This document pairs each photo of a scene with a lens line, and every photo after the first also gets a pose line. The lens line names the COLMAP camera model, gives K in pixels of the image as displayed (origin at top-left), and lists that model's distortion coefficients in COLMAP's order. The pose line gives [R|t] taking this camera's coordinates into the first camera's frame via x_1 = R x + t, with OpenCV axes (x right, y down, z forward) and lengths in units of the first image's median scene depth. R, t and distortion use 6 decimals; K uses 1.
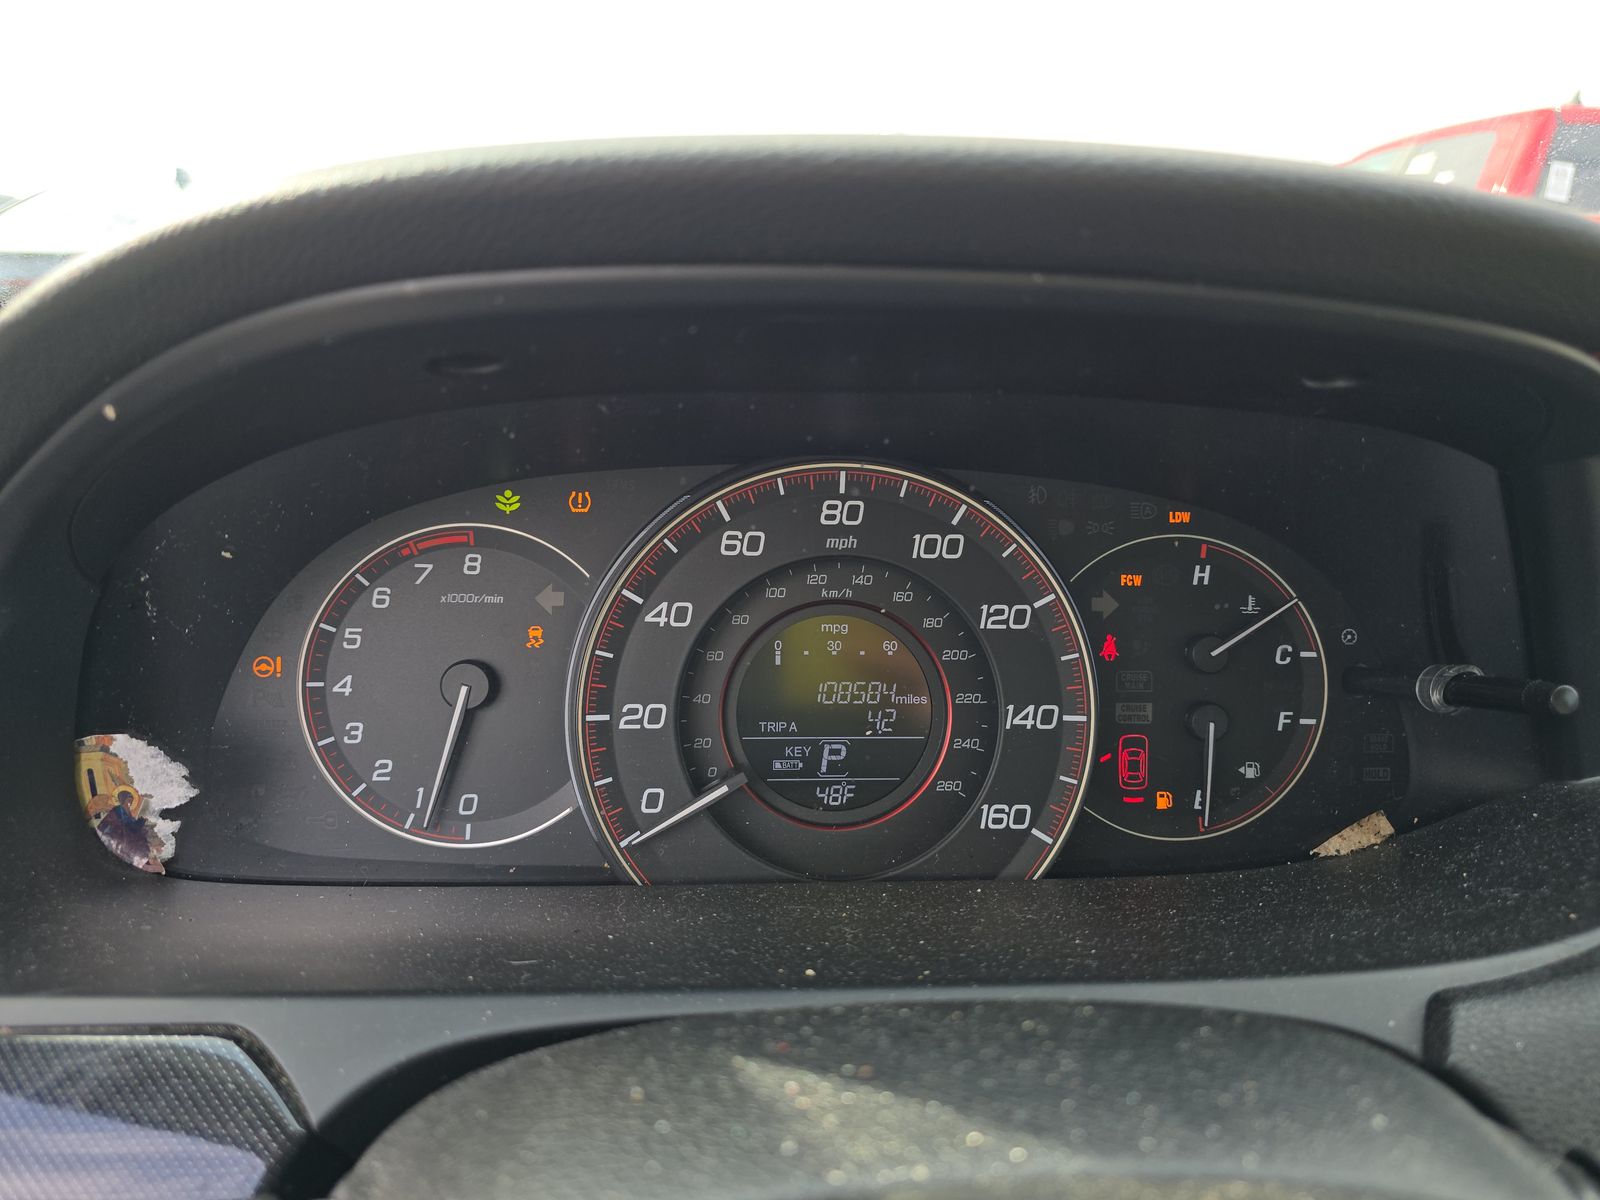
lens RADIAL K [[1086.0, 0, 811.0], [0, 1086.0, 610.8], [0, 0, 1]] dist [0.054880, -0.068322]
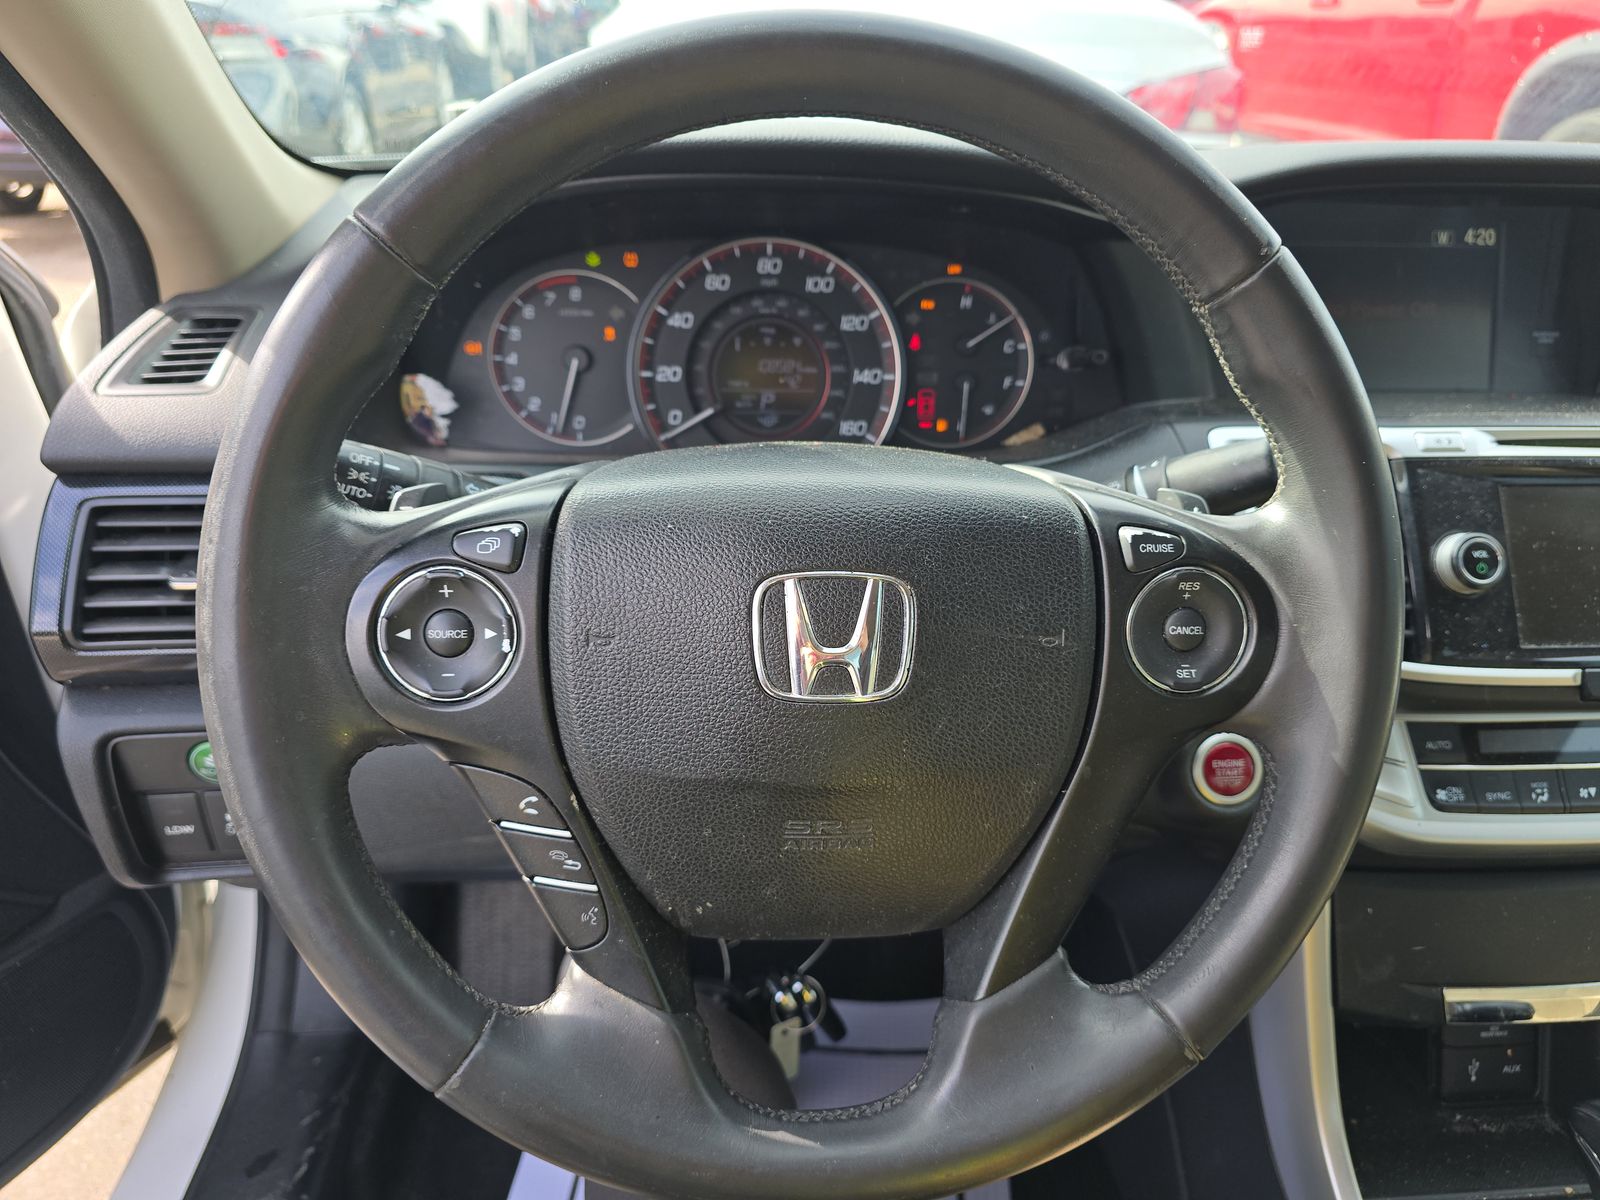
lens RADIAL K [[1086.0, 0, 811.0], [0, 1086.0, 610.8], [0, 0, 1]] dist [0.054880, -0.068322]
pose [[0.999930, -0.000994, 0.011792, 0.077301], [-0.001532, 0.977197, 0.212327, 0.093437], [-0.011734, -0.212330, 0.977128, -0.992878]]
